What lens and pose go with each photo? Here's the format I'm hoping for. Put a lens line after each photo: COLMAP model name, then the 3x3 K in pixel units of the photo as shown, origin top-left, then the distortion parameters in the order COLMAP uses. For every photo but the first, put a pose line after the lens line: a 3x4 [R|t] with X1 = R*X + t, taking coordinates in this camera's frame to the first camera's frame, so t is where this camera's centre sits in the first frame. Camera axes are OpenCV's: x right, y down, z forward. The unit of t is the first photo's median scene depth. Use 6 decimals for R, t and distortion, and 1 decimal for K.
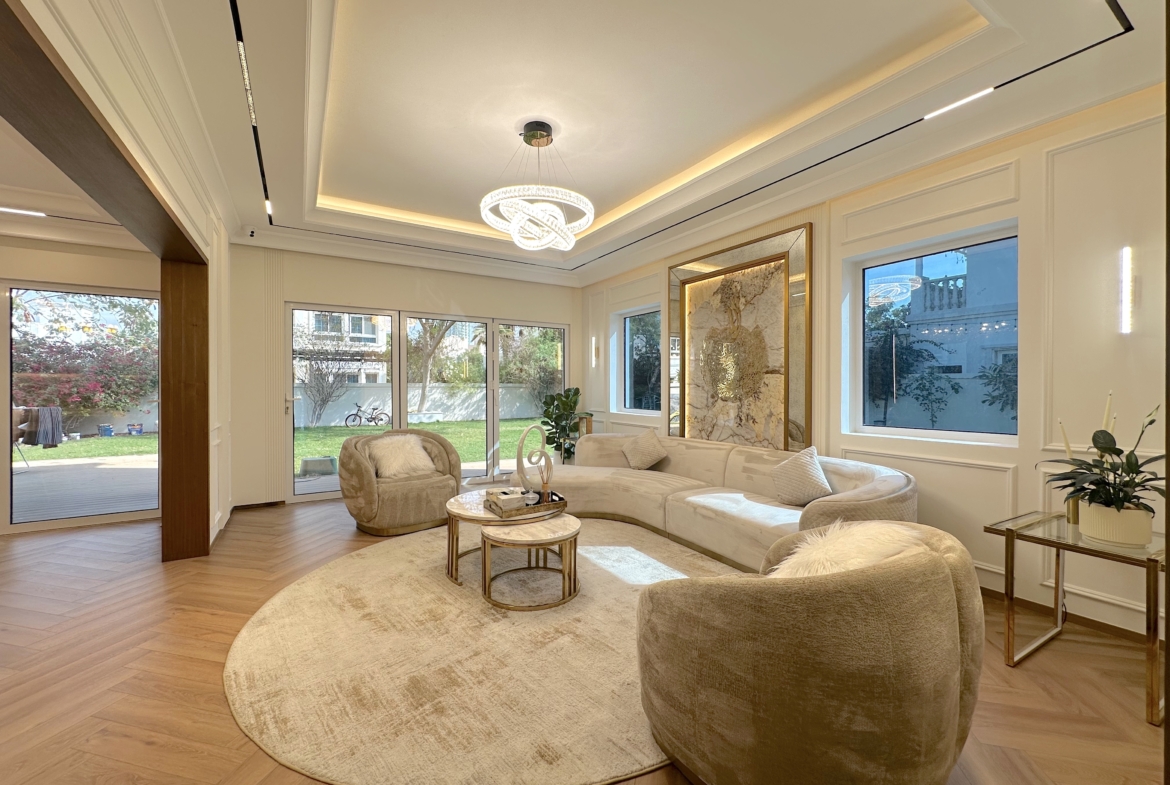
lens RADIAL K [[465.0, 0, 584.6], [0, 465.0, 390.1], [0, 0, 1]] dist [-0.002686, 0.000395]
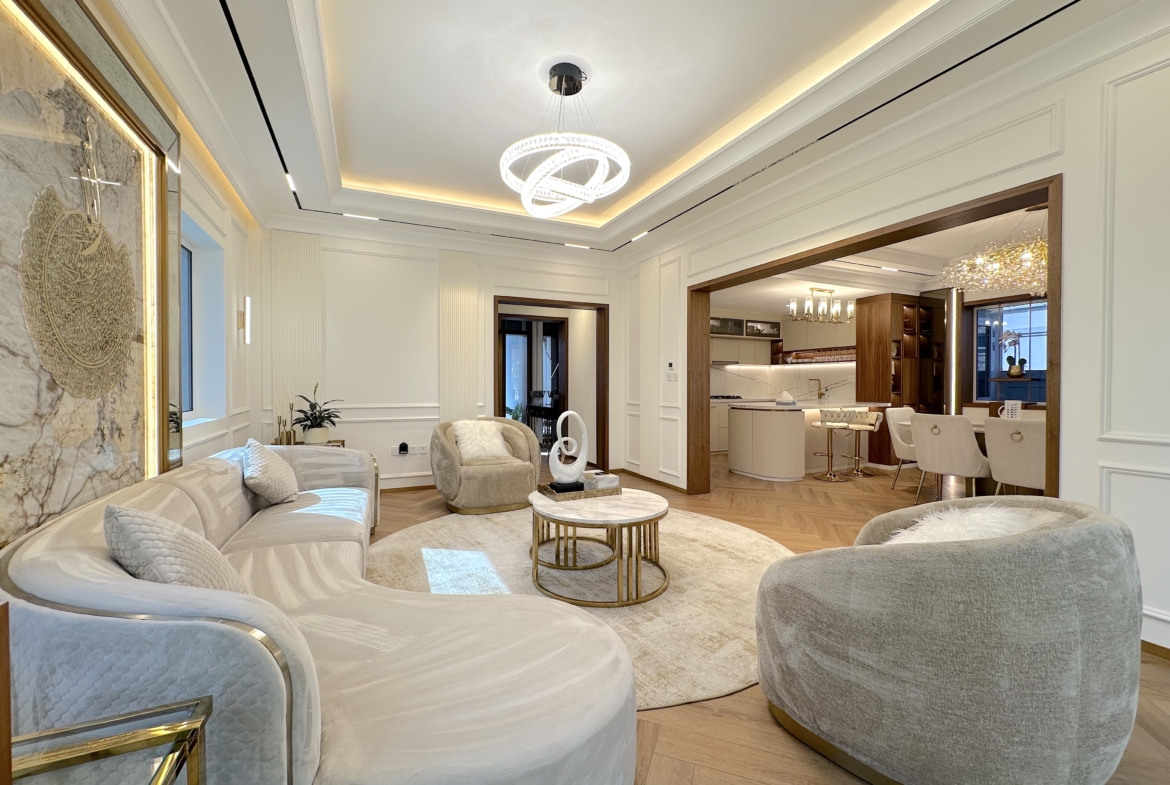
lens RADIAL K [[465.0, 0, 583.4], [0, 465.0, 388.5], [0, 0, 1]] dist [-0.002686, 0.000395]
pose [[-0.993658, -0.003067, 0.112399, -0.183718], [-0.001249, 0.999867, 0.016246, 0.010631], [-0.112434, 0.016003, -0.993530, 1.473857]]
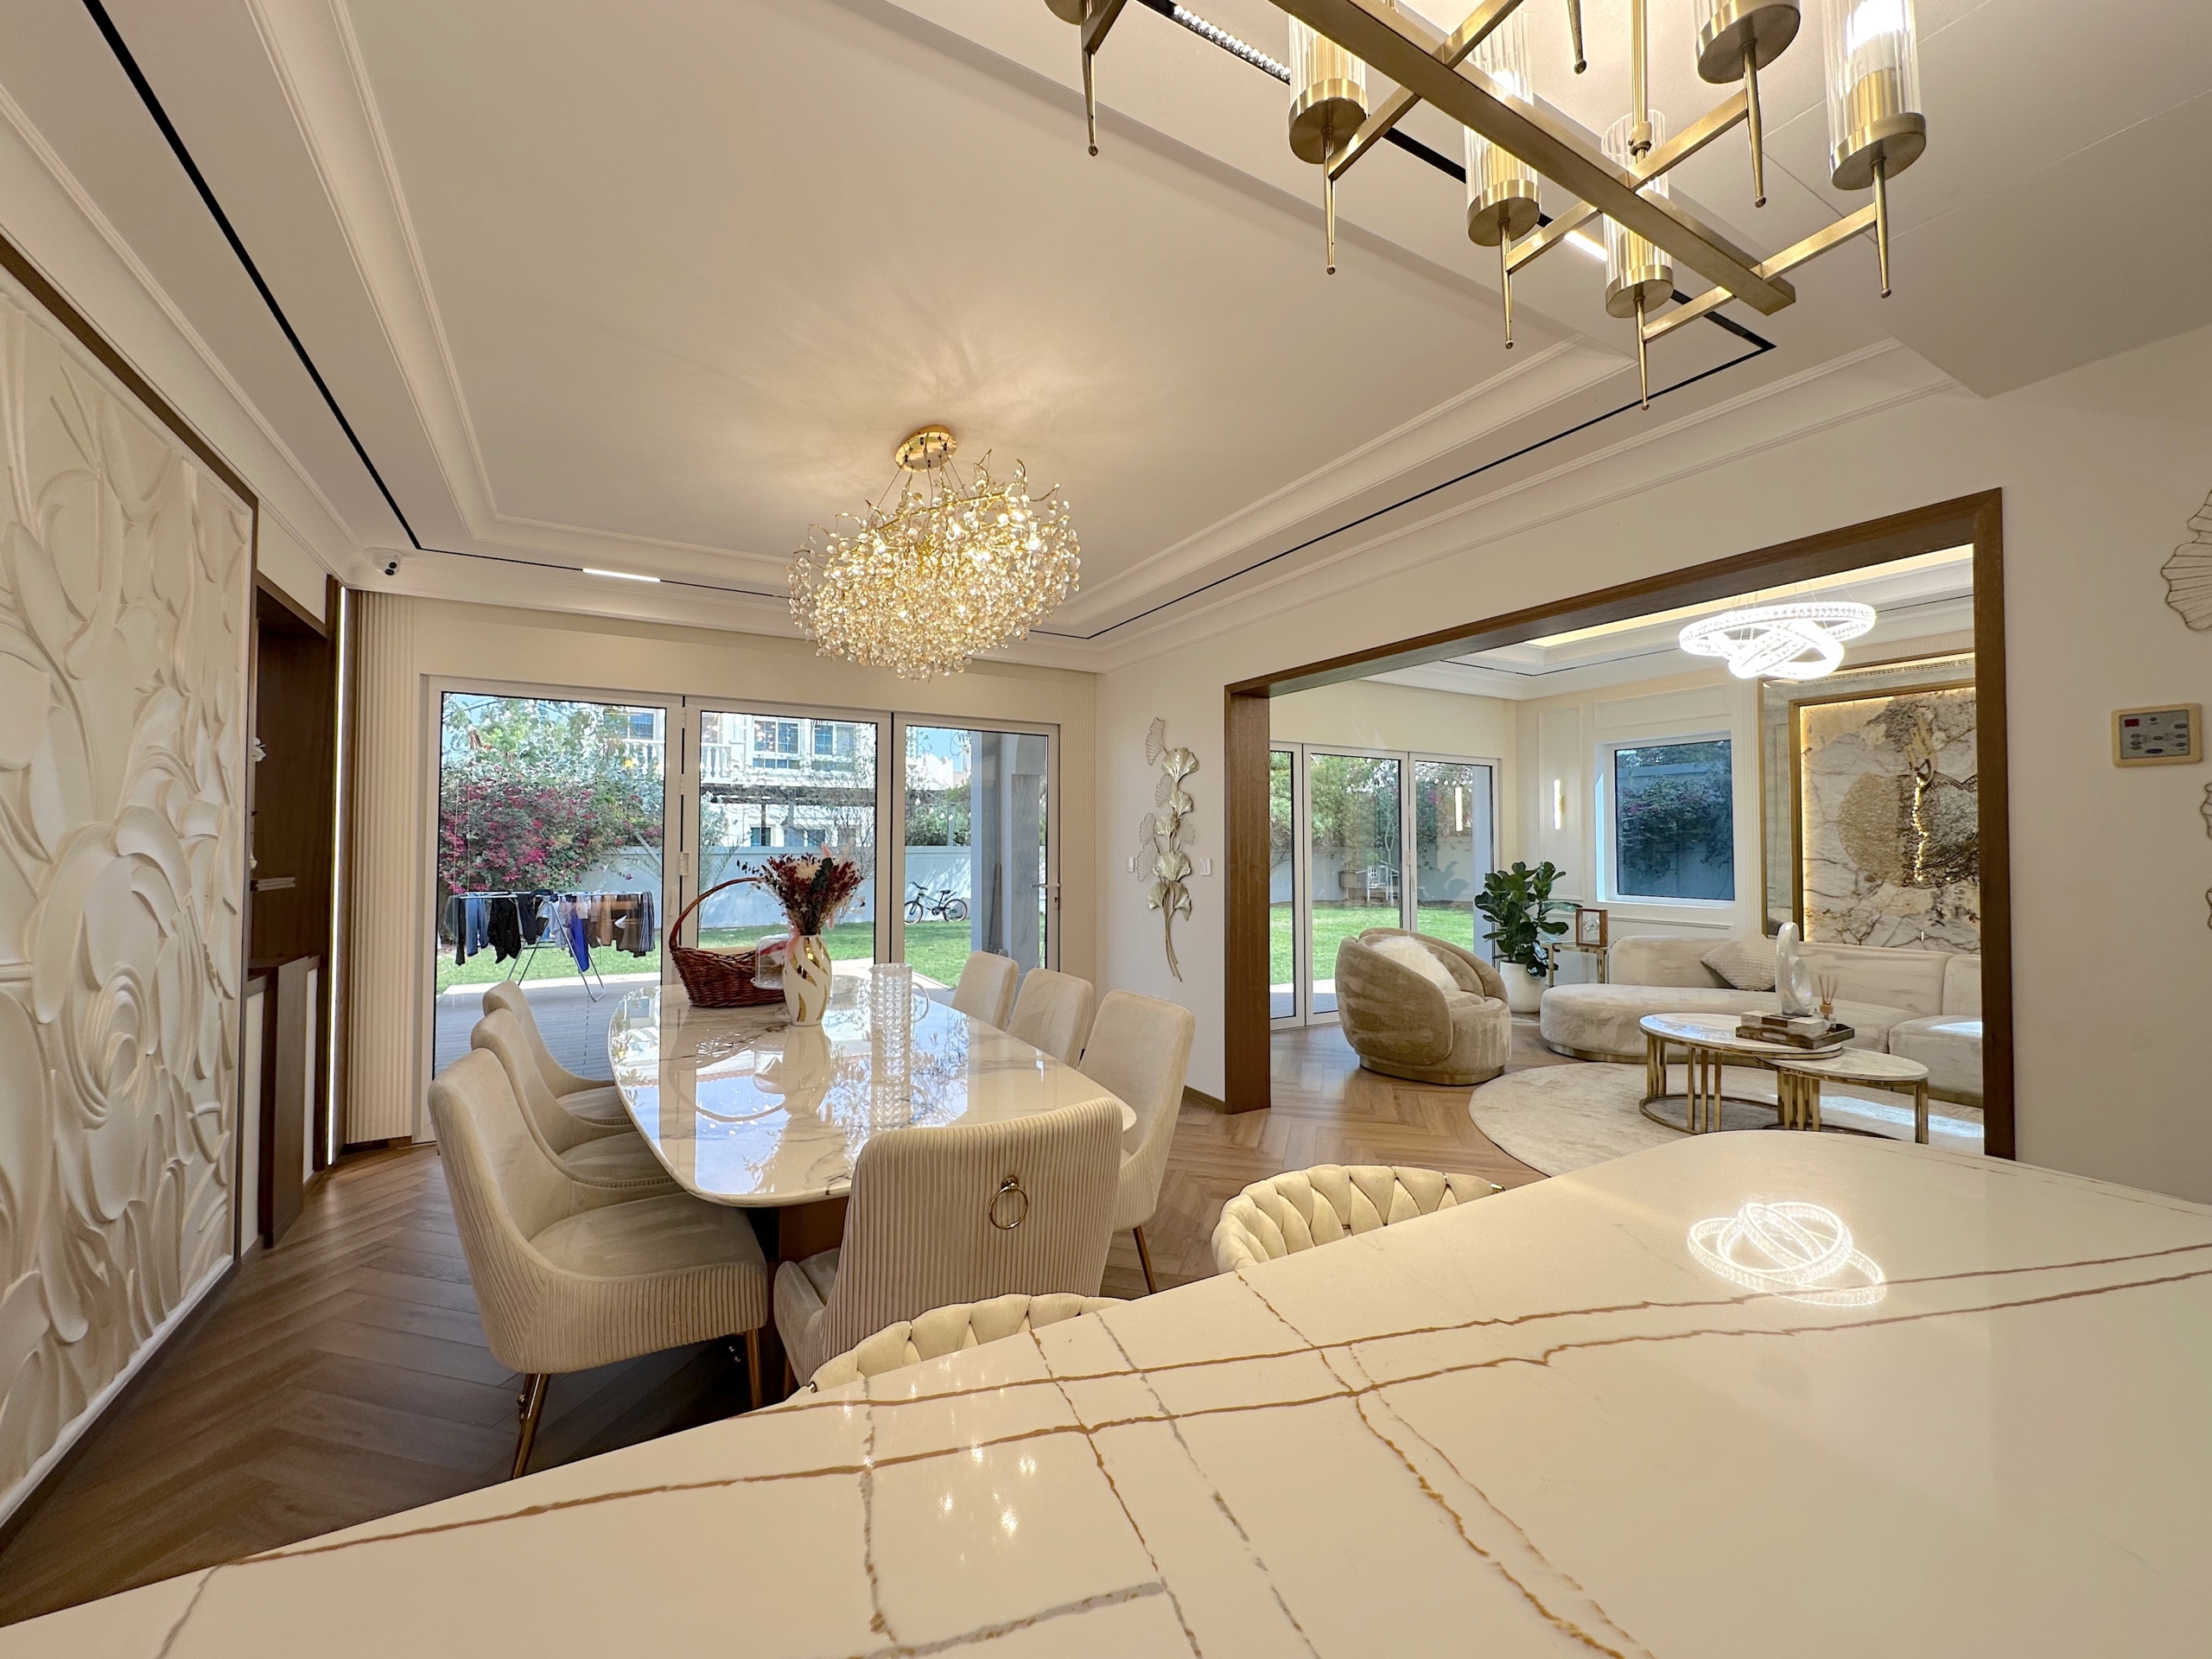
lens RADIAL K [[884.3, 0, 1101.0], [0, 884.3, 824.3], [0, 0, 1]] dist [-0.001471, 0.000109]
pose [[0.999541, -0.001503, -0.030242, -0.868217], [0.000521, 0.999473, -0.032447, -0.026299], [0.030275, 0.032416, 0.999016, -0.312145]]
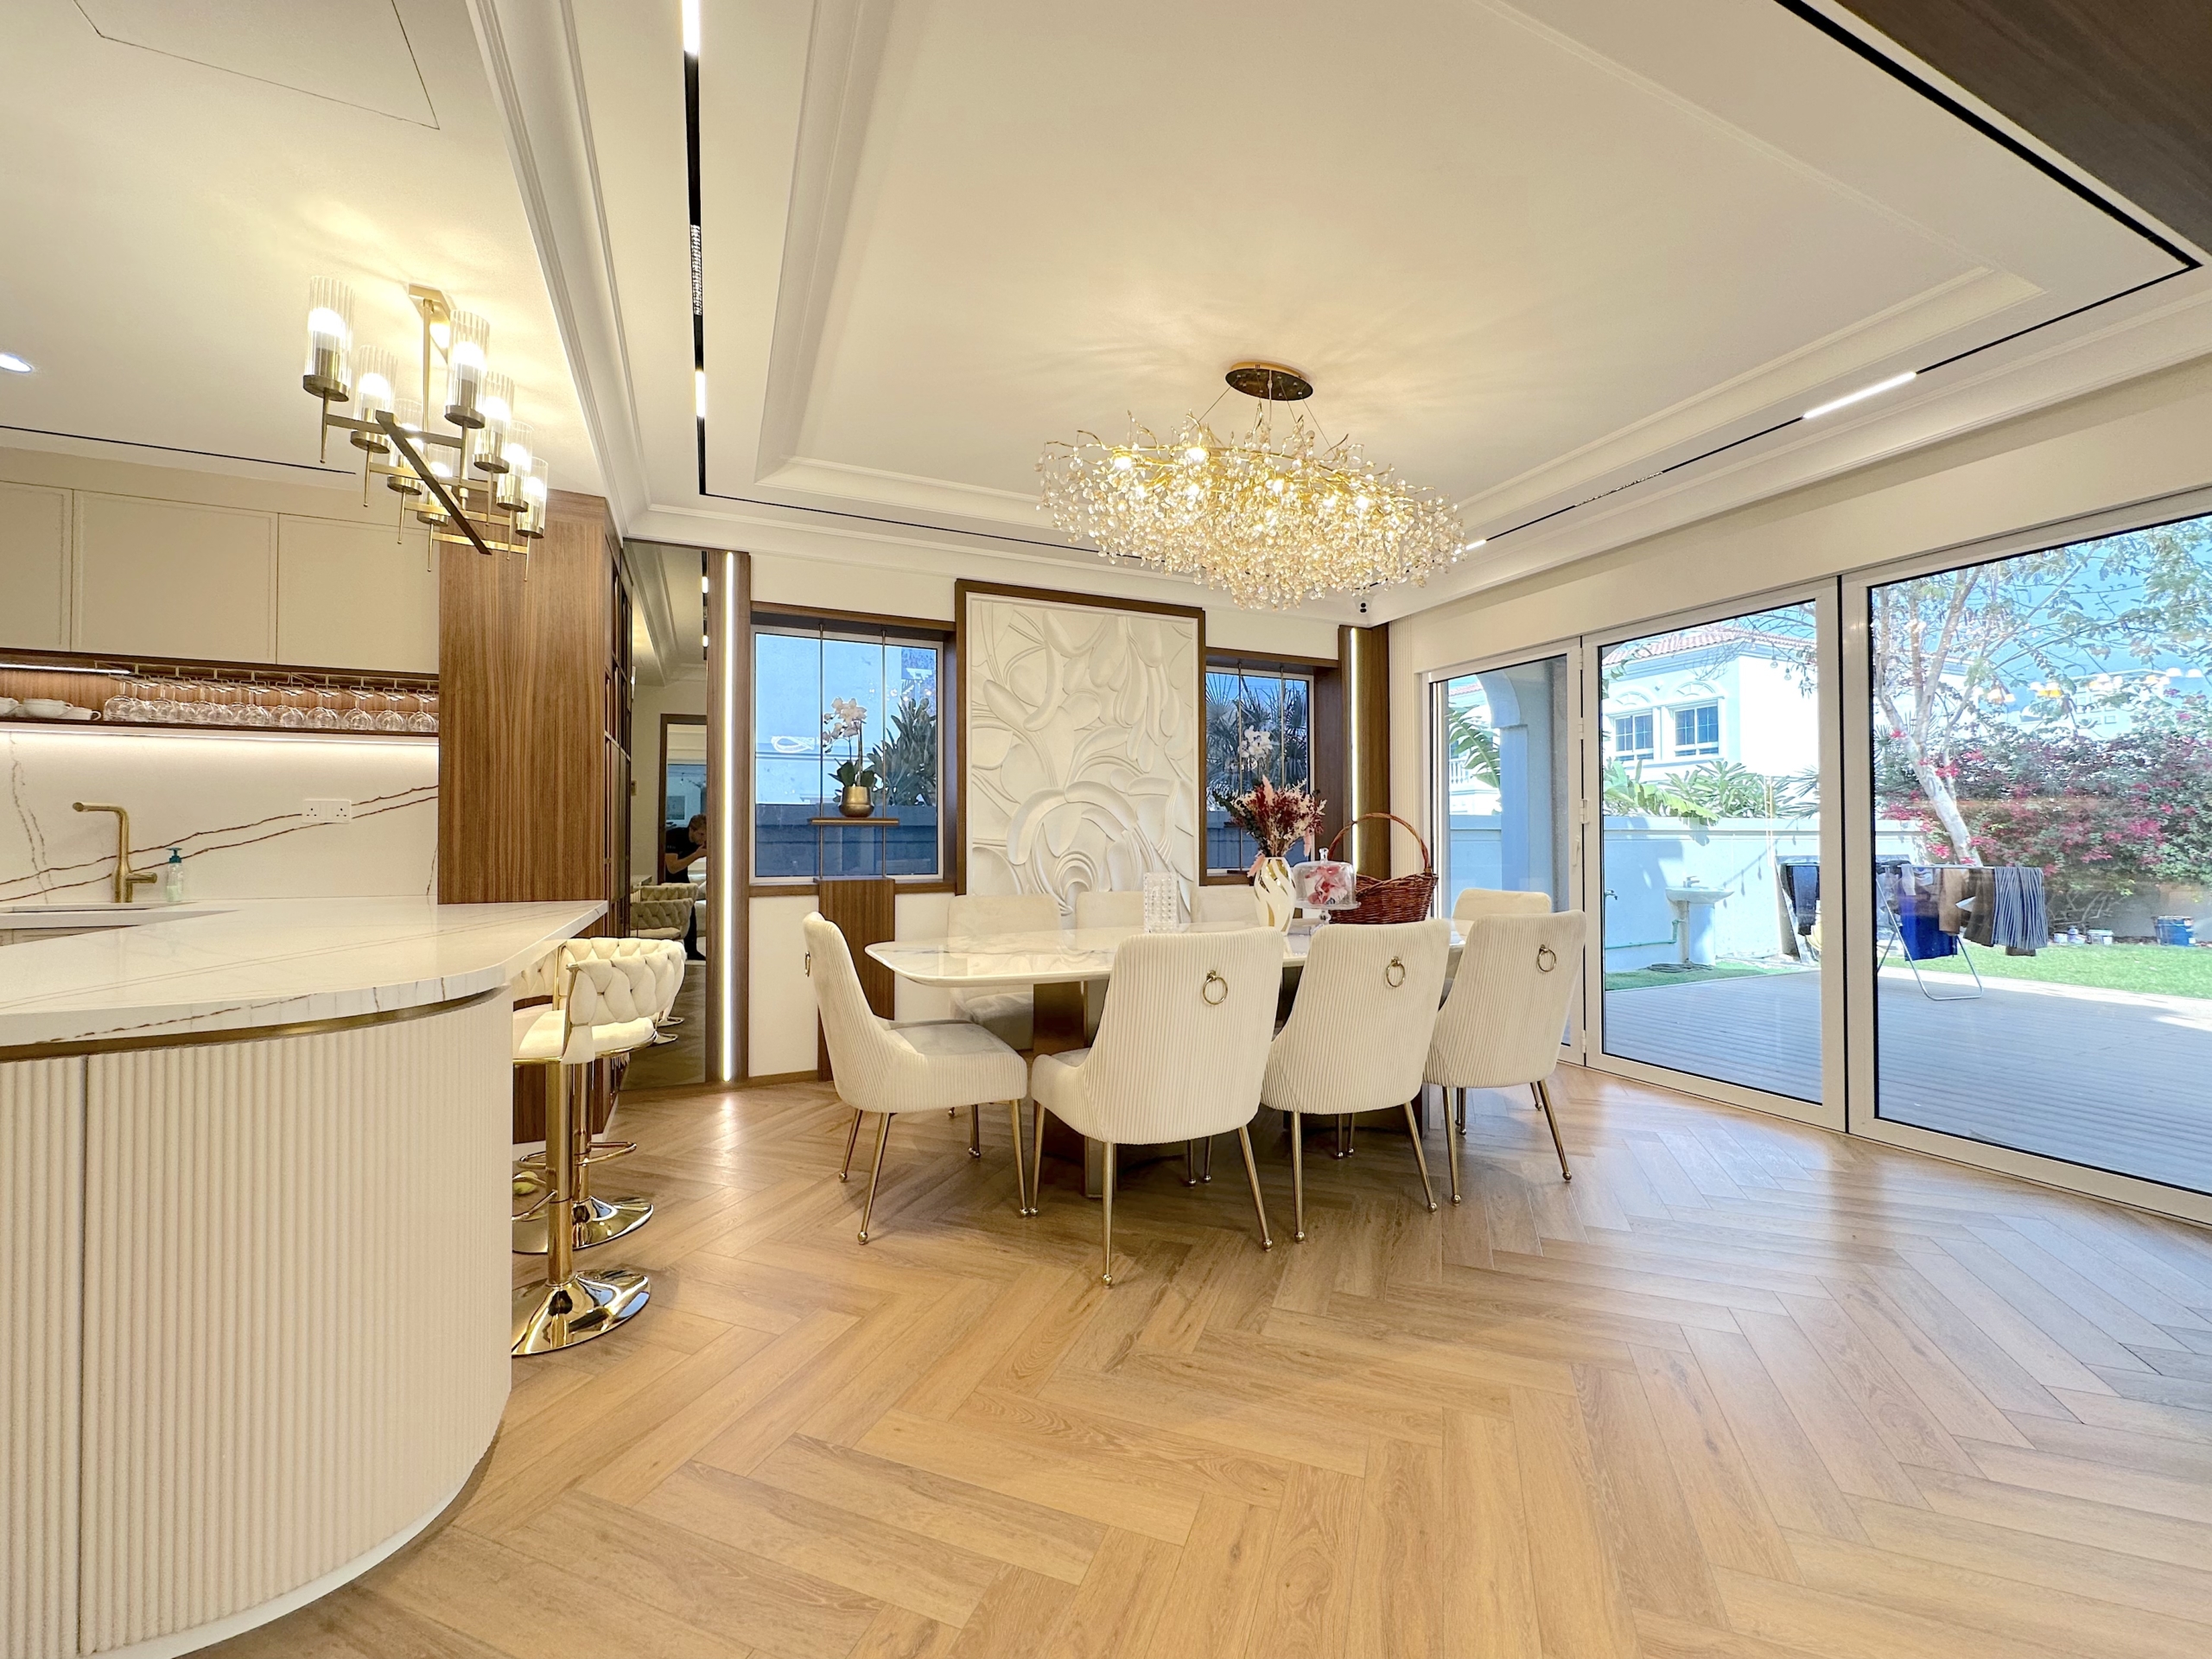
lens RADIAL K [[884.3, 0, 1104.2], [0, 884.3, 826.5], [0, 0, 1]] dist [-0.001471, 0.000109]
pose [[-0.124464, -0.018021, -0.992060, -0.290642], [-0.004463, 0.999835, -0.017602, 0.028464], [0.992214, 0.002237, -0.124524, 0.358309]]
